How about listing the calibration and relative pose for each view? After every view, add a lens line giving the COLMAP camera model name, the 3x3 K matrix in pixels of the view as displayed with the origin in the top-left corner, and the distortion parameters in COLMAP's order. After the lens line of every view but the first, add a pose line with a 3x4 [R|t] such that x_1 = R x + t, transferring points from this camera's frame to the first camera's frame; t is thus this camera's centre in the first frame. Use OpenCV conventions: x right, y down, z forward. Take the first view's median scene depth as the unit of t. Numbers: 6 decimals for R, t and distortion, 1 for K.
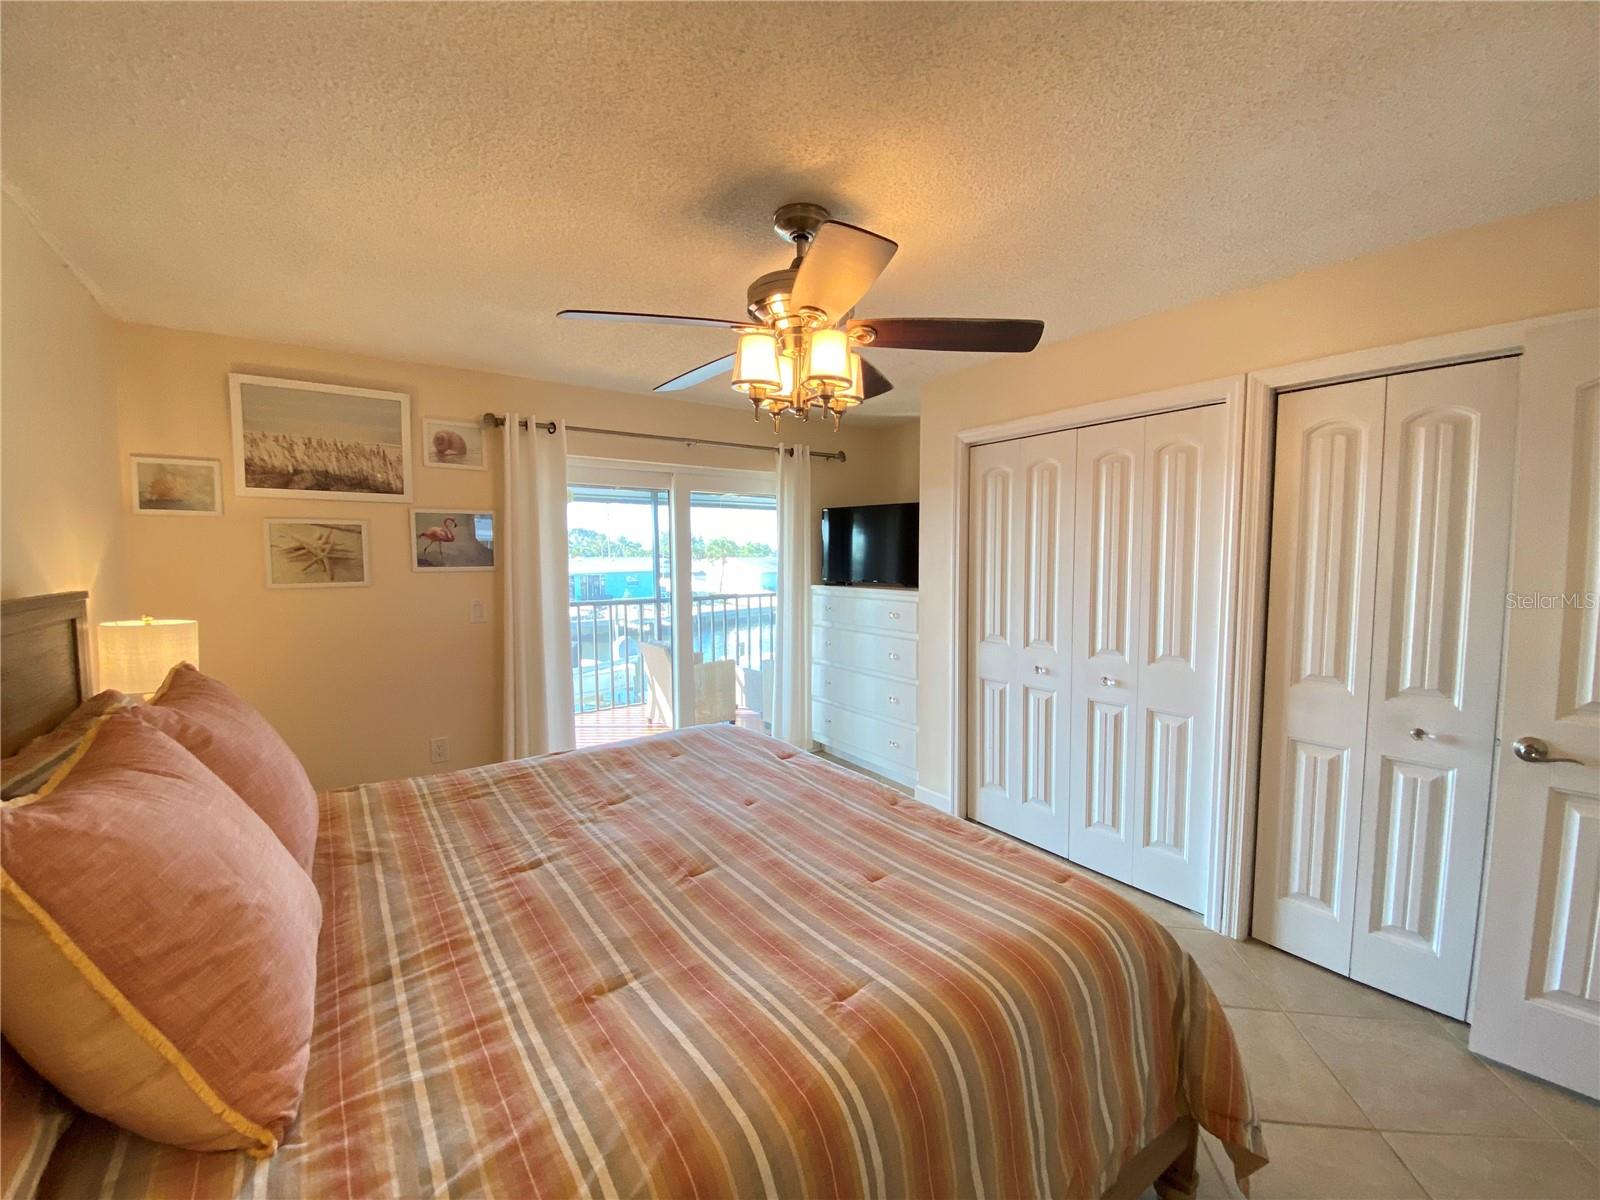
lens RADIAL K [[646.1, 0, 795.4], [0, 646.1, 599.0], [0, 0, 1]] dist [0.023969, -0.021530]
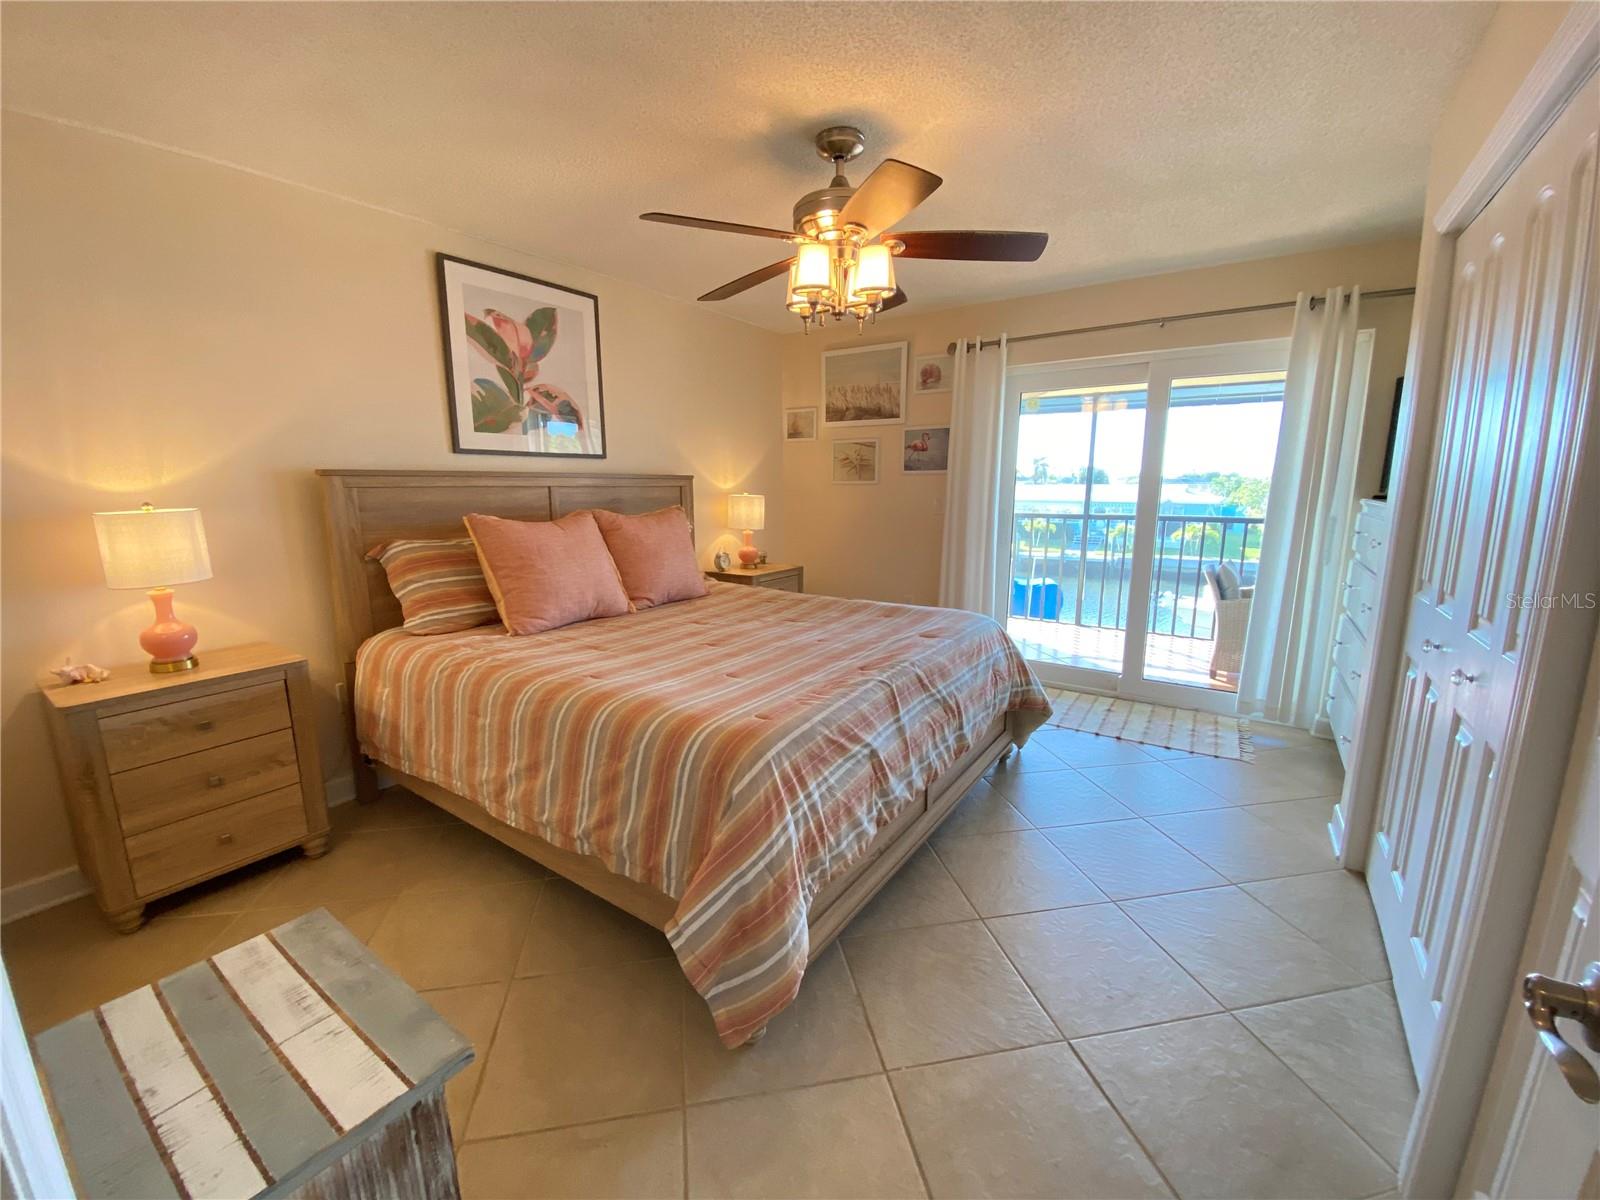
lens RADIAL K [[646.1, 0, 795.4], [0, 646.1, 599.0], [0, 0, 1]] dist [0.023969, -0.021530]
pose [[0.349337, 0.167498, -0.921905, 0.721569], [-0.062356, 0.985867, 0.155491, 0.022878], [0.934920, 0.003168, 0.354844, 0.323299]]
